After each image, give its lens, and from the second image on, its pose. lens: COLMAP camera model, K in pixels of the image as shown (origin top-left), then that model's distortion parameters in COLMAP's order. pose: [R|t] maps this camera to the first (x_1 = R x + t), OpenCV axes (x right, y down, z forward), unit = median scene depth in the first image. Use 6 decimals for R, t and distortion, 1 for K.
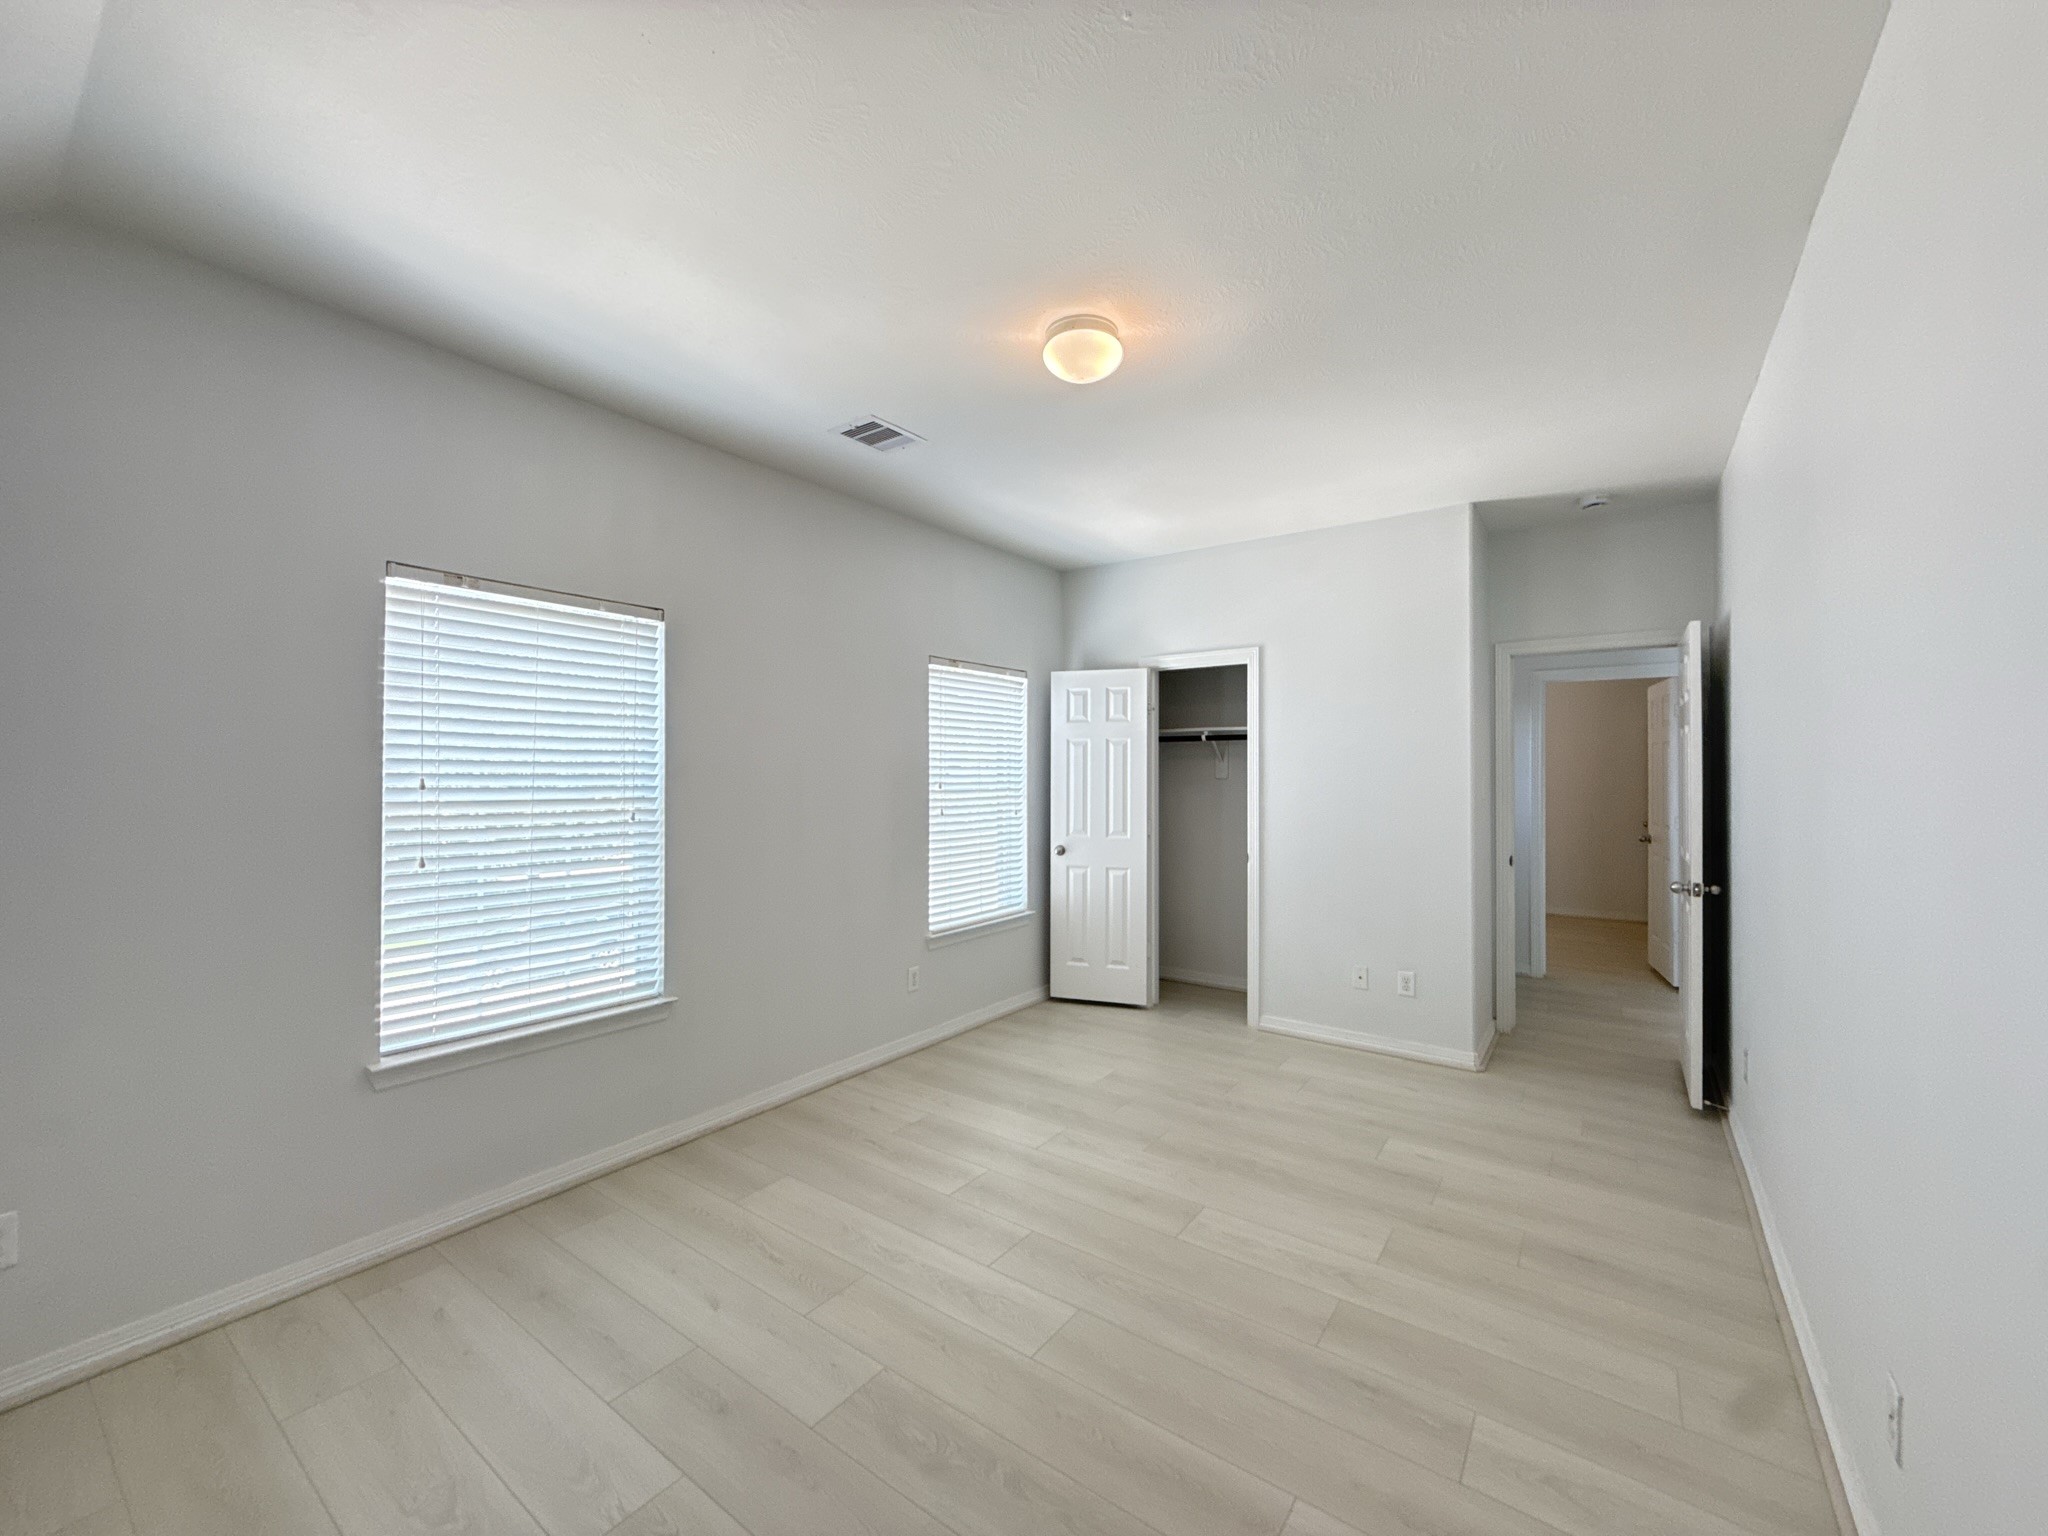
lens RADIAL K [[820.5, 0, 1014.5], [0, 820.5, 770.3], [0, 0, 1]] dist [0.000517, -0.000097]
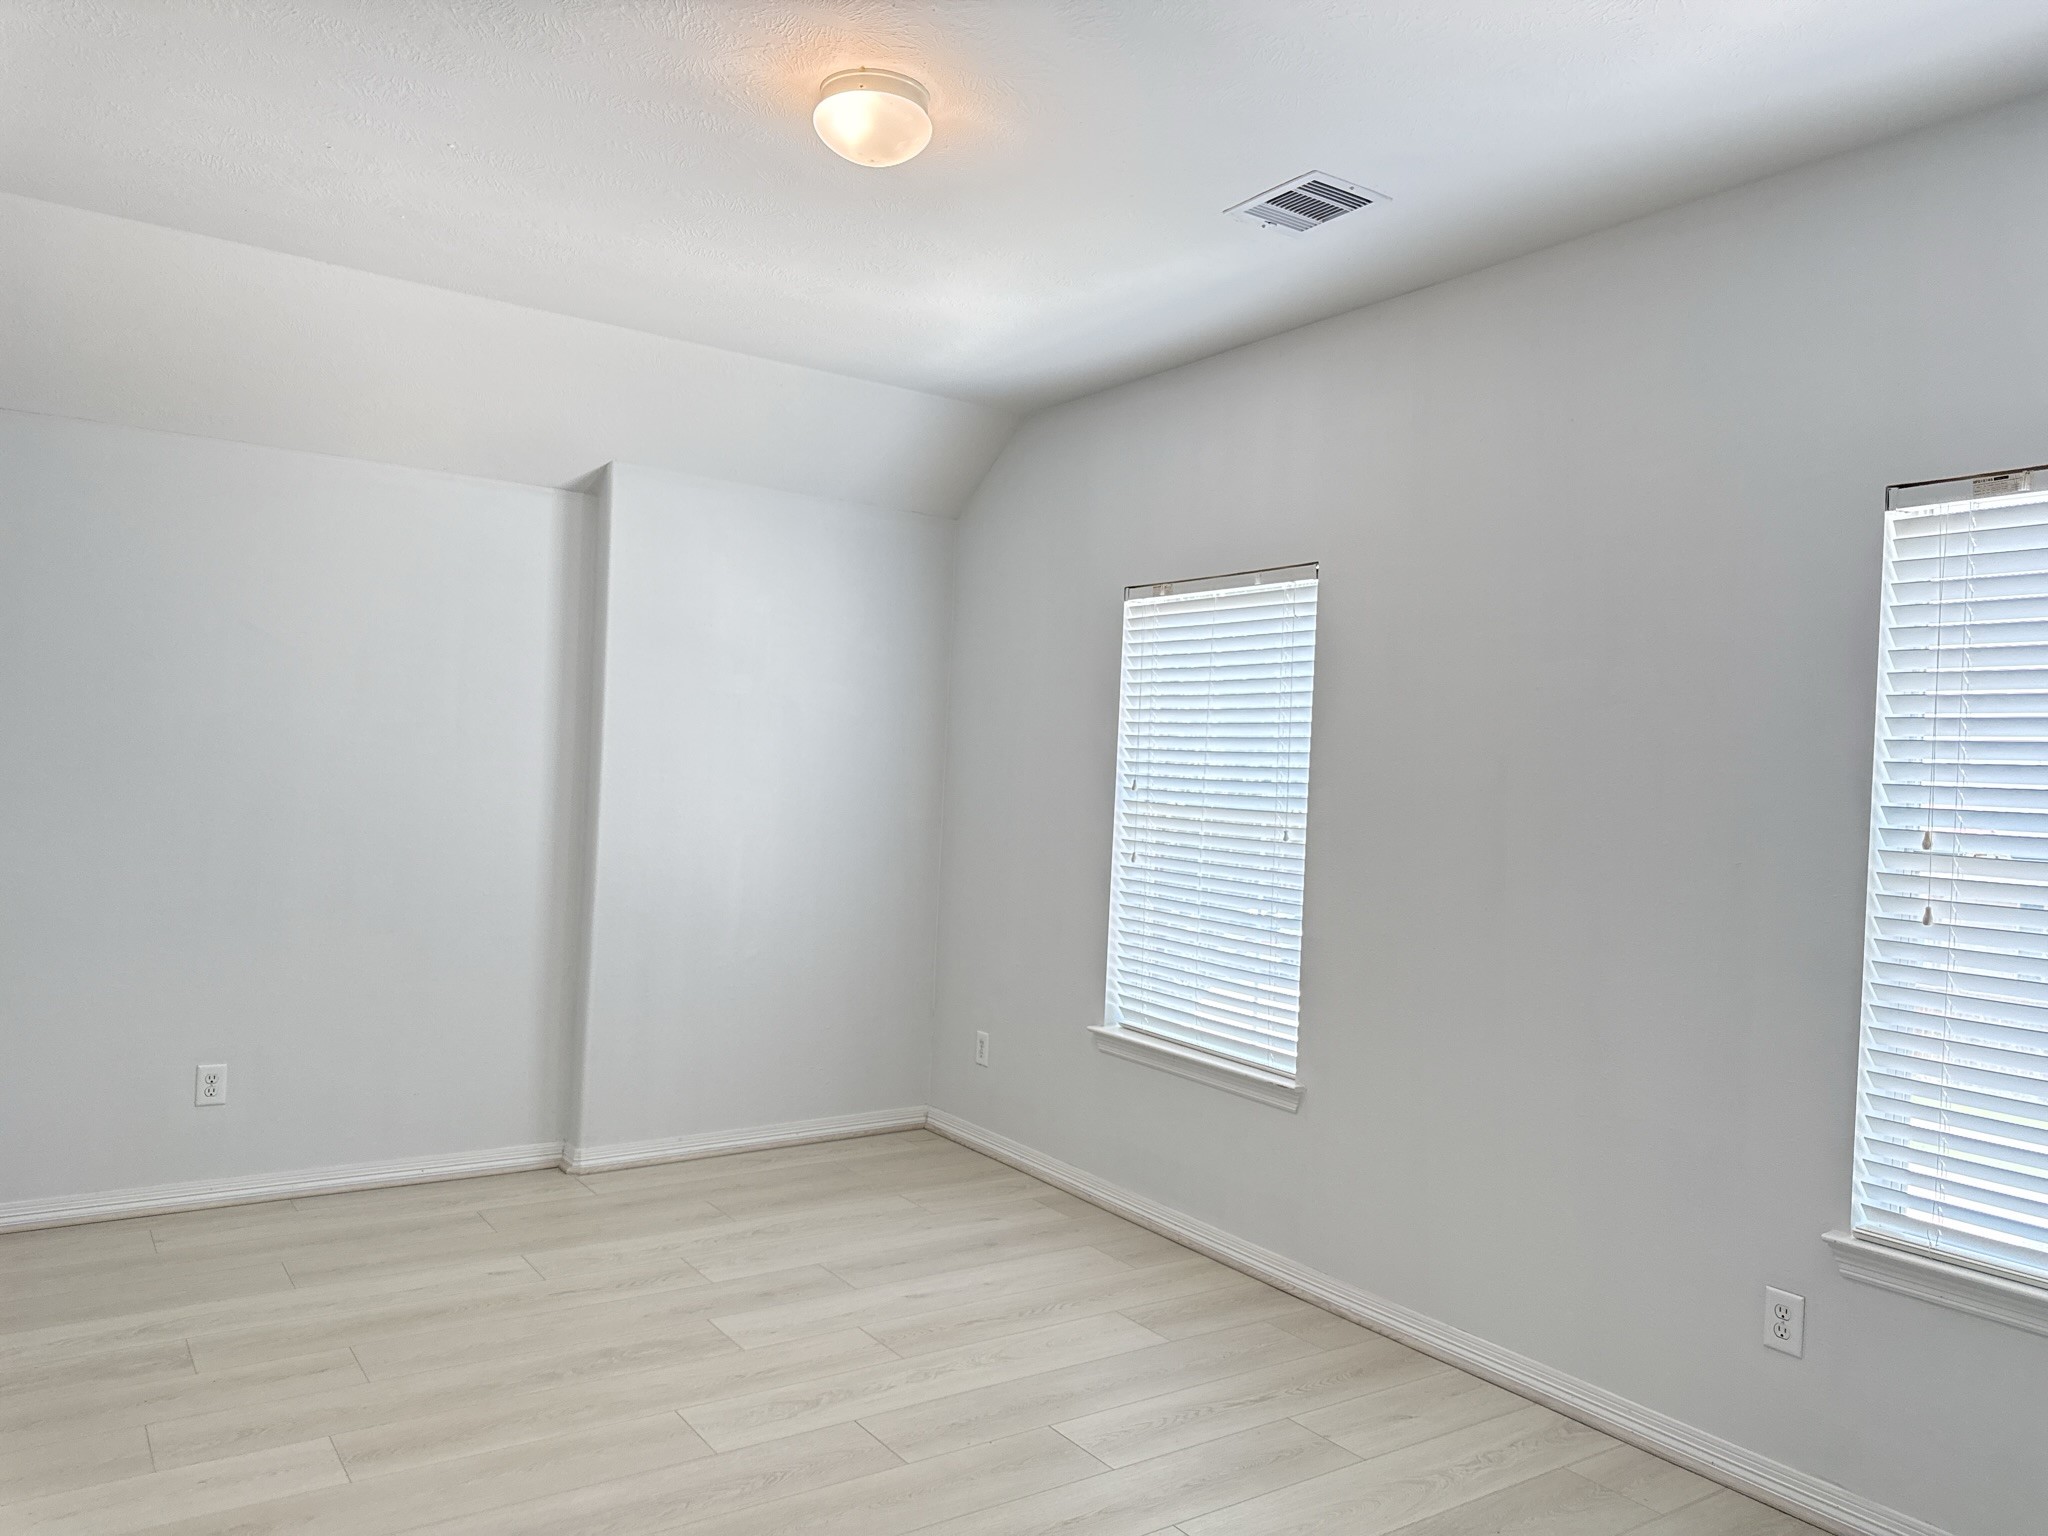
lens RADIAL K [[1439.4, 0, 1024.0], [0, 1439.4, 768.0], [0, 0, 1]] dist [0.037449, -0.001816]
pose [[-0.325337, -0.018938, -0.945408, 0.985463], [-0.041152, 0.999136, -0.005853, 0.010492], [0.944702, 0.037001, -0.325835, 1.302549]]
